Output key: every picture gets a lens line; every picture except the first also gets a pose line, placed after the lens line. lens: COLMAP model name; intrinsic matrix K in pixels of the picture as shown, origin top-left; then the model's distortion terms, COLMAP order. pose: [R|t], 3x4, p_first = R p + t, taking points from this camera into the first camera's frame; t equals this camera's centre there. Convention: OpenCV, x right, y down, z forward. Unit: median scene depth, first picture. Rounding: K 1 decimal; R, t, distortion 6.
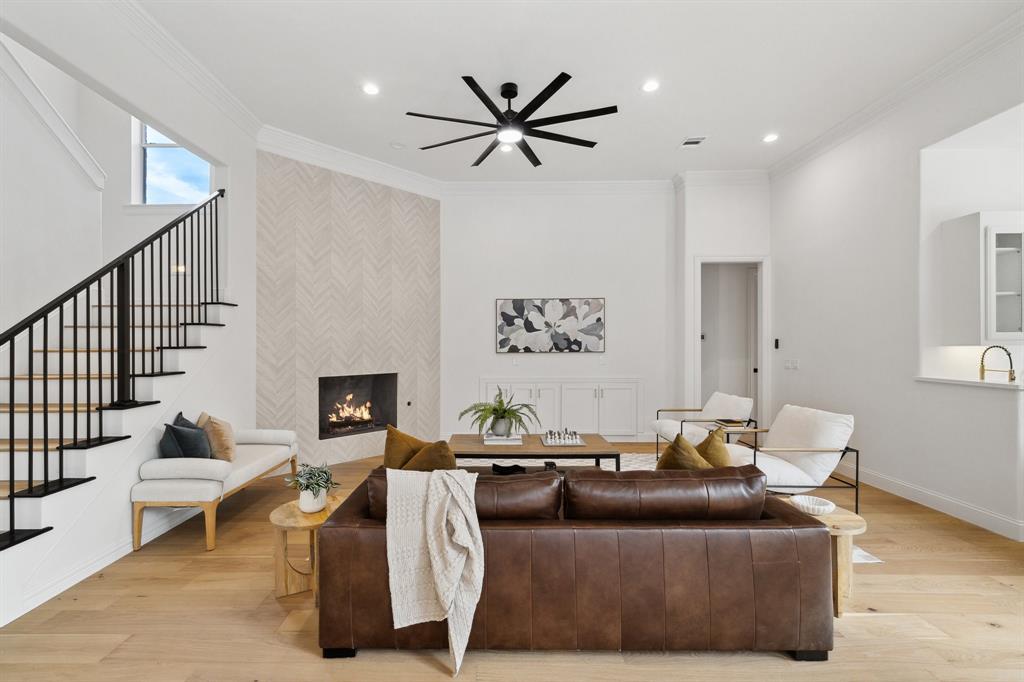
lens RADIAL K [[442.0, 0, 487.6], [0, 442.0, 347.4], [0, 0, 1]] dist [-0.000979, -0.000132]
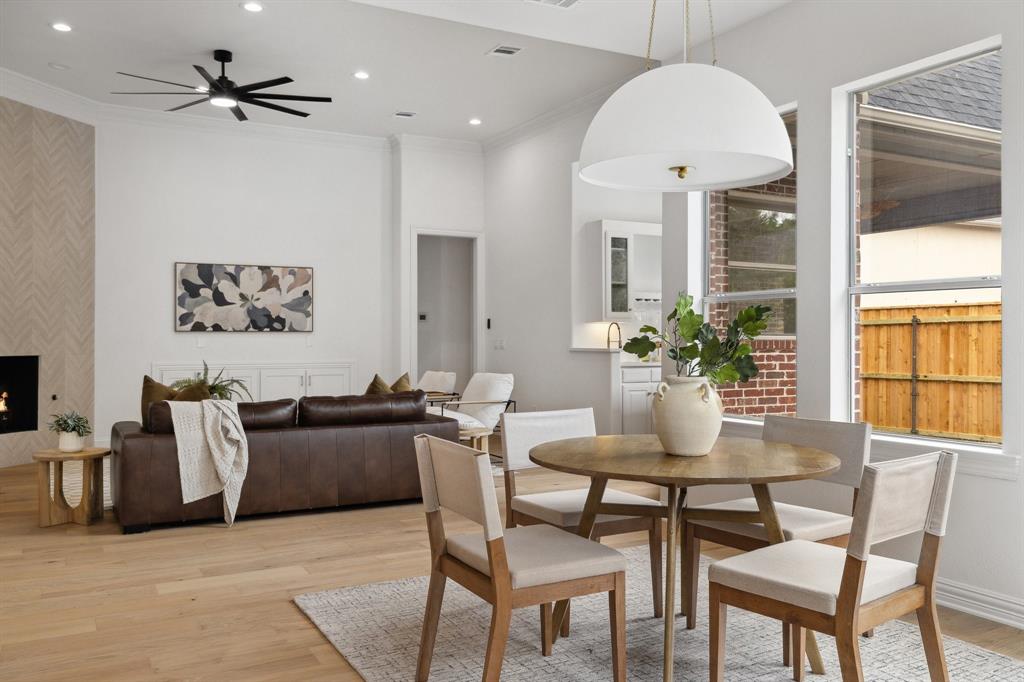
lens RADIAL K [[835.3, 0, 512.0], [0, 835.3, 341.0], [0, 0, 1]] dist [0.004304, -0.001025]
pose [[0.870128, 0.003305, 0.492815, -0.197201], [0.000117, 0.999976, -0.006913, 0.041095], [-0.492826, 0.006073, 0.870107, -0.597347]]
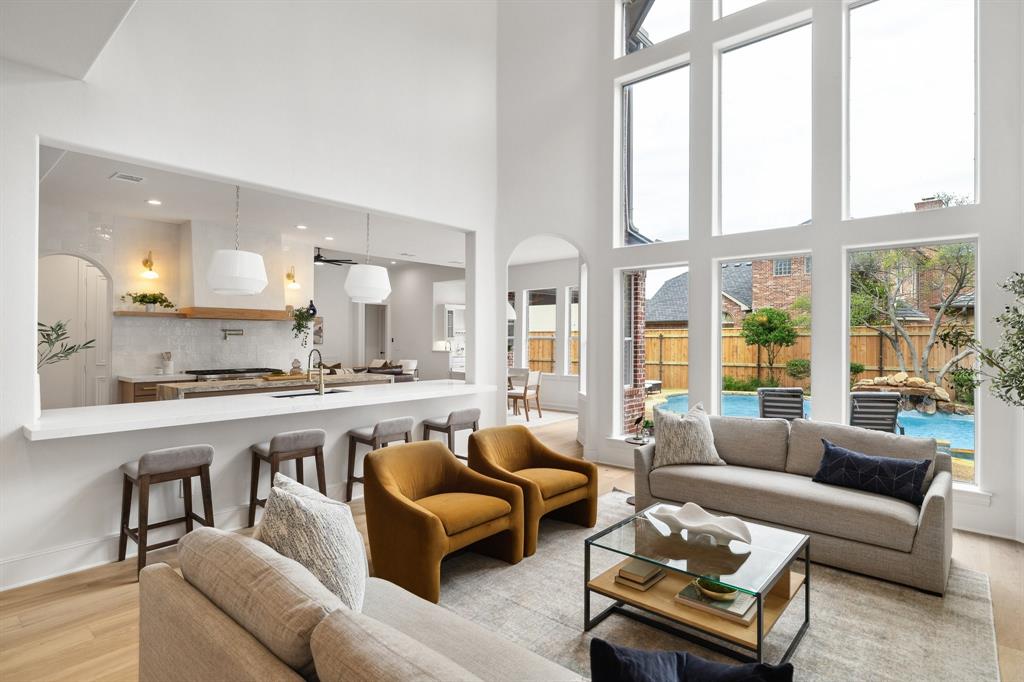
lens RADIAL K [[527.7, 0, 512.0], [0, 527.7, 341.0], [0, 0, 1]] dist [0.000489, -0.000023]
pose [[0.649307, 0.003843, 0.760517, -1.065023], [0.000900, 0.999983, -0.005821, 0.013386], [-0.760526, 0.004465, 0.649292, -1.307477]]
